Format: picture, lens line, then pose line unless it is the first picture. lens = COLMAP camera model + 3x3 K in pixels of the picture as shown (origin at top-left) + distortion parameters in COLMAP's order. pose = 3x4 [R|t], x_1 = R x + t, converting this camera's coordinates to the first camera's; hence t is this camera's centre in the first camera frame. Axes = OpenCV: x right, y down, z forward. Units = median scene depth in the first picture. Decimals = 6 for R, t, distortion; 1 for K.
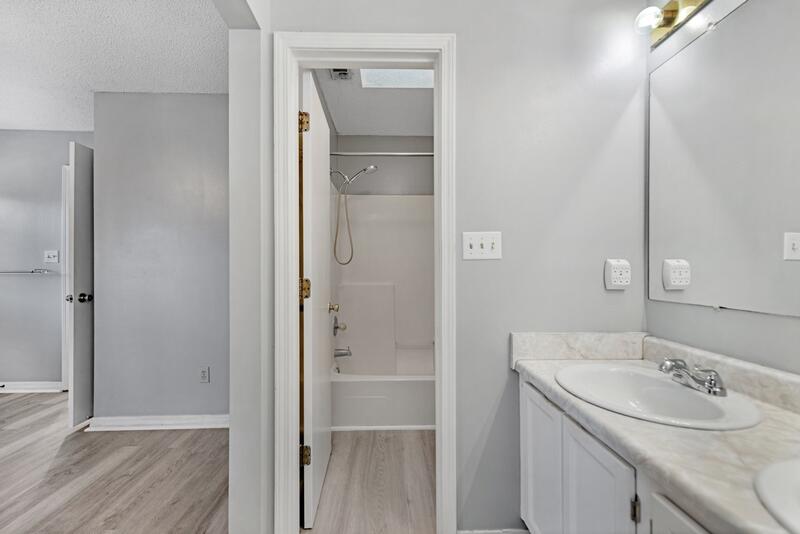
lens RADIAL K [[327.6, 0, 394.9], [0, 327.6, 268.4], [0, 0, 1]] dist [0.015914, -0.002731]
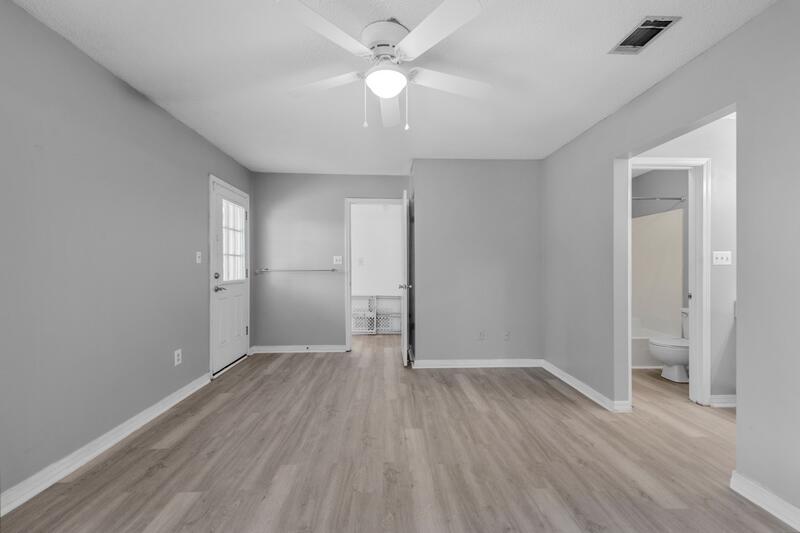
lens RADIAL K [[327.6, 0, 400.7], [0, 327.6, 268.7], [0, 0, 1]] dist [0.015914, -0.002731]
pose [[0.999783, 0.006154, 0.019884, -1.815144], [-0.005999, 0.999951, -0.007867, 0.025767], [-0.019931, 0.007746, 0.999771, -1.064430]]
